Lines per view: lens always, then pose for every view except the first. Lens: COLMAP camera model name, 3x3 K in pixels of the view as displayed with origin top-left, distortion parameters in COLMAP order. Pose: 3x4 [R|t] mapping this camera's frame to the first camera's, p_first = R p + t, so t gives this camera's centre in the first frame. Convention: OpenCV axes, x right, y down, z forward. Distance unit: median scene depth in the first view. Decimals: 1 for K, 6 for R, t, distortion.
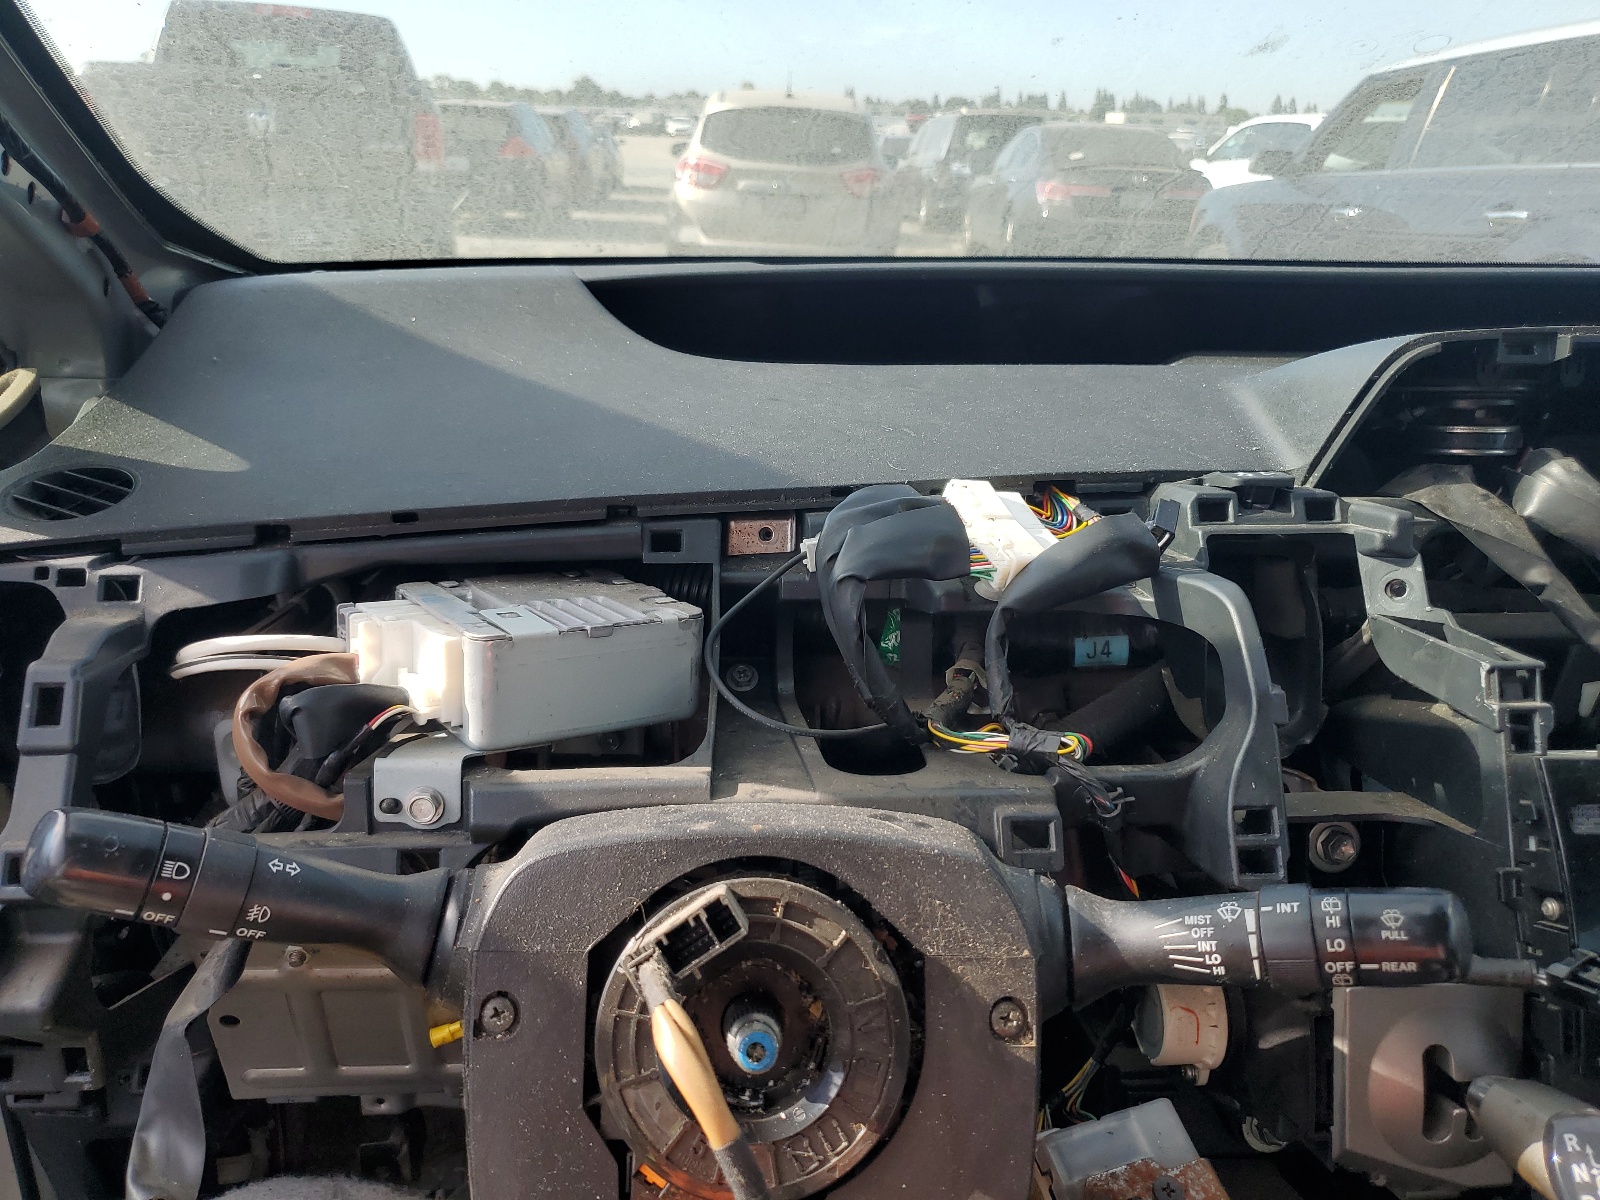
lens RADIAL K [[1257.3, 0, 800.0], [0, 1257.3, 600.0], [0, 0, 1]] dist [0.003069, -0.036554]
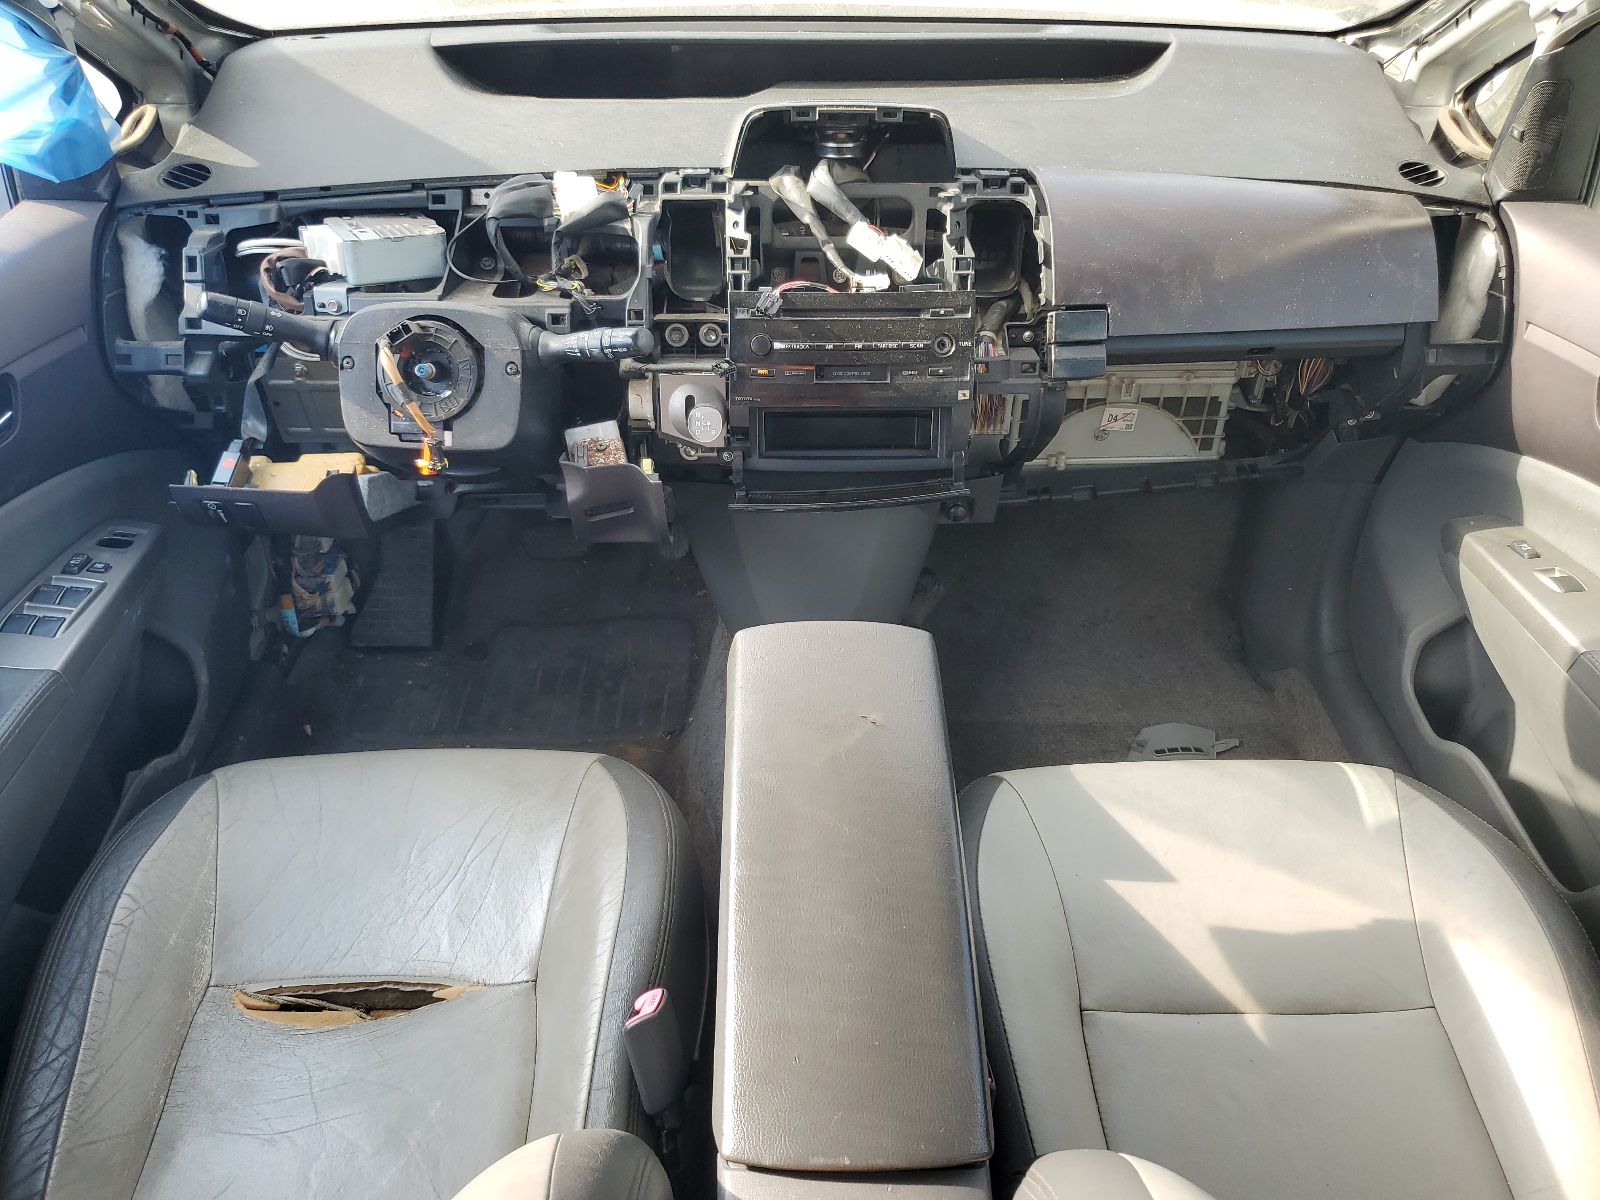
lens RADIAL K [[1183.1, 0, 800.0], [0, 1183.1, 600.0], [0, 0, 1]] dist [-0.015118, 0.002272]
pose [[0.998774, 0.027206, -0.041355, 0.740972], [-0.013414, 0.952915, 0.302941, -0.011461], [0.047649, -0.302015, 0.952112, -1.395466]]
